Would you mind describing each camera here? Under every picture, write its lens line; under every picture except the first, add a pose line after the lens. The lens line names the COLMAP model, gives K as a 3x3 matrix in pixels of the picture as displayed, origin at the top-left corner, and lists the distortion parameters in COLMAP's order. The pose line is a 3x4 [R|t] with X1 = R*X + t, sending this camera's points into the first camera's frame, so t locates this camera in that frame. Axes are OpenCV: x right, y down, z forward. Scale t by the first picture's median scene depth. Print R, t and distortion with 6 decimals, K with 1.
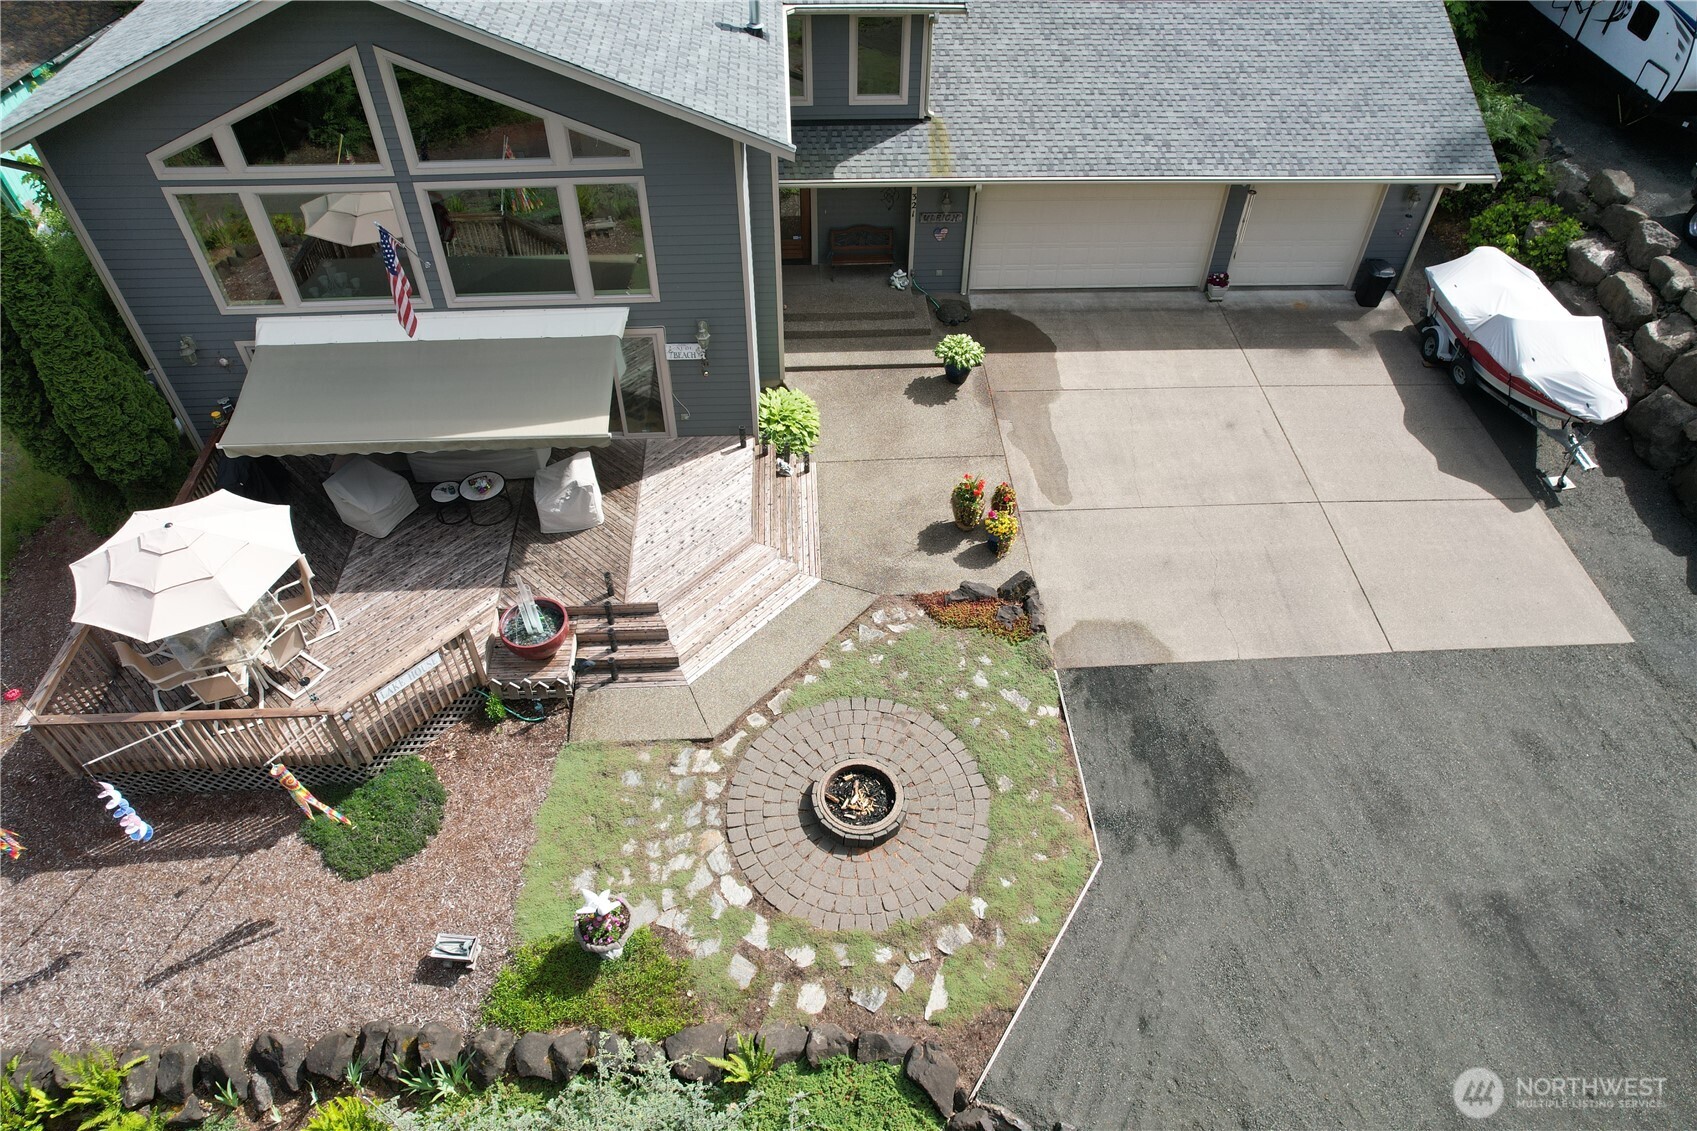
lens RADIAL K [[1080.2, 0, 850.1], [0, 1080.2, 572.8], [0, 0, 1]] dist [-0.057811, 0.032685]
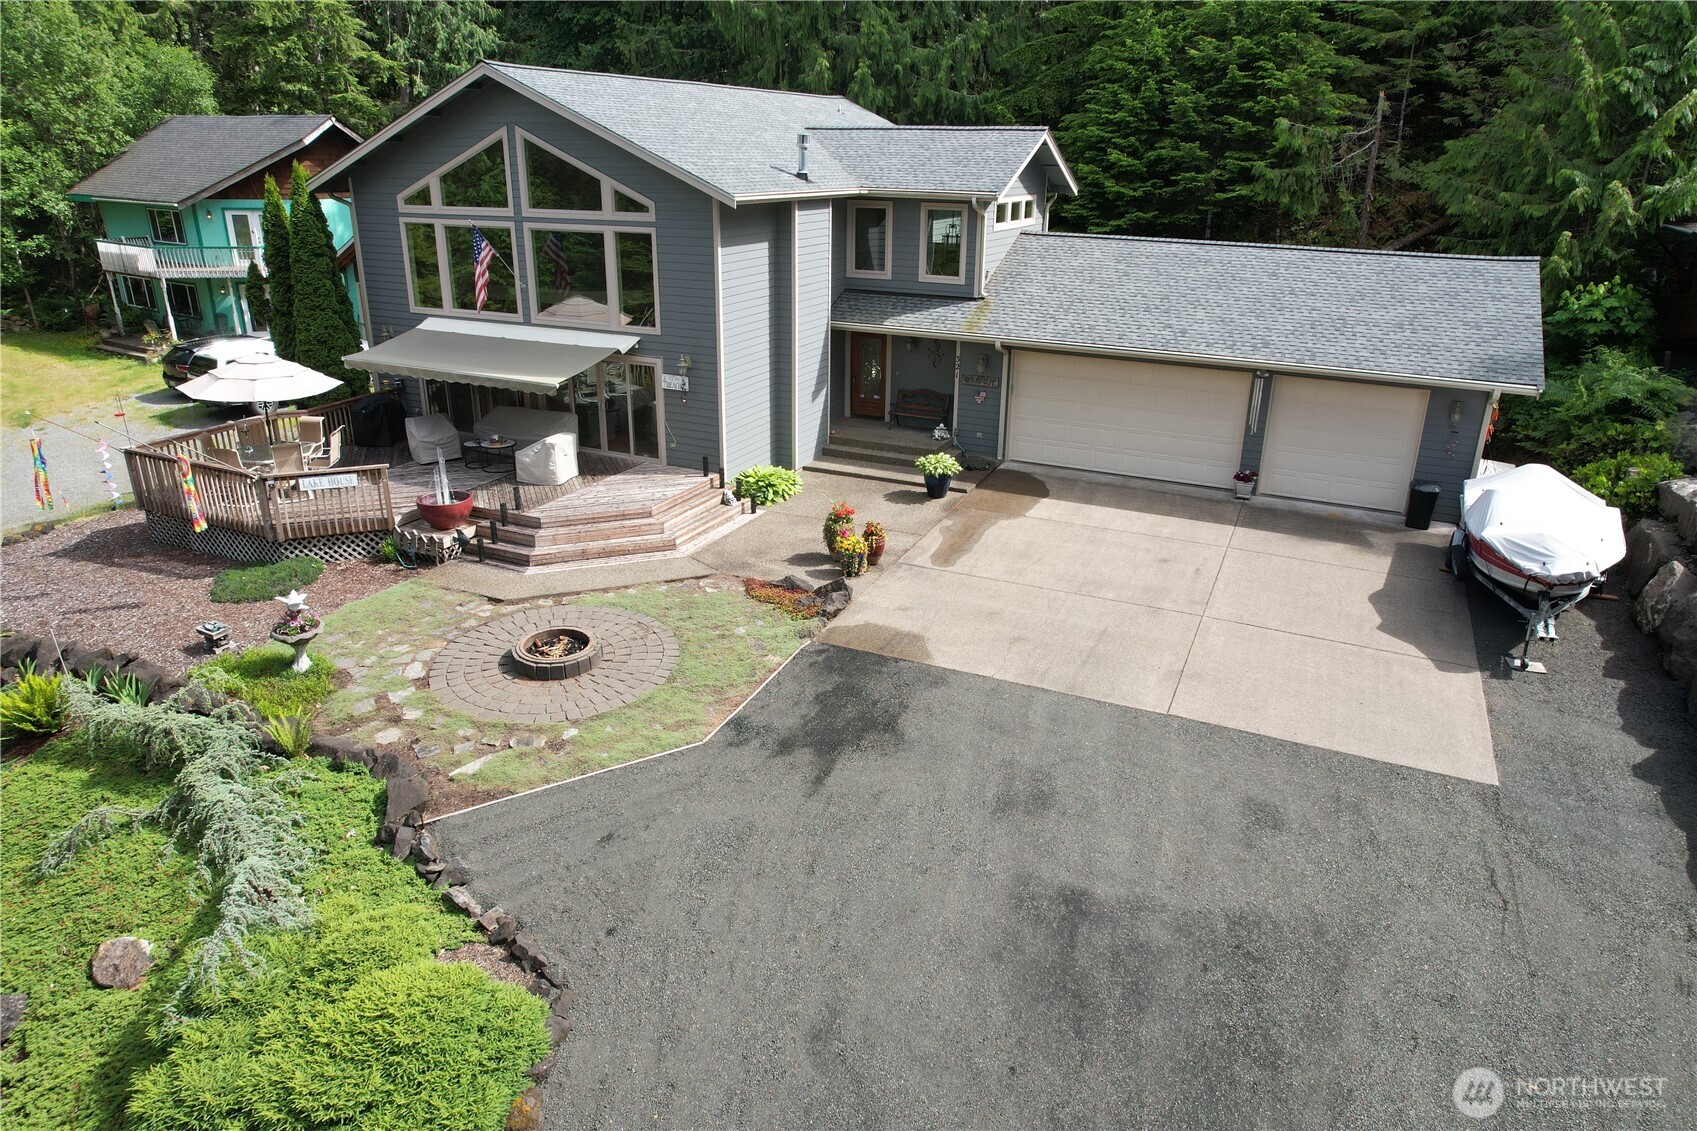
lens RADIAL K [[1080.2, 0, 850.1], [0, 1080.2, 572.8], [0, 0, 1]] dist [-0.057811, 0.032685]
pose [[0.880880, 0.176199, -0.439323, 0.717513], [-0.343930, 0.875937, -0.338299, 0.397966], [0.325212, 0.449097, 0.832195, 0.149821]]
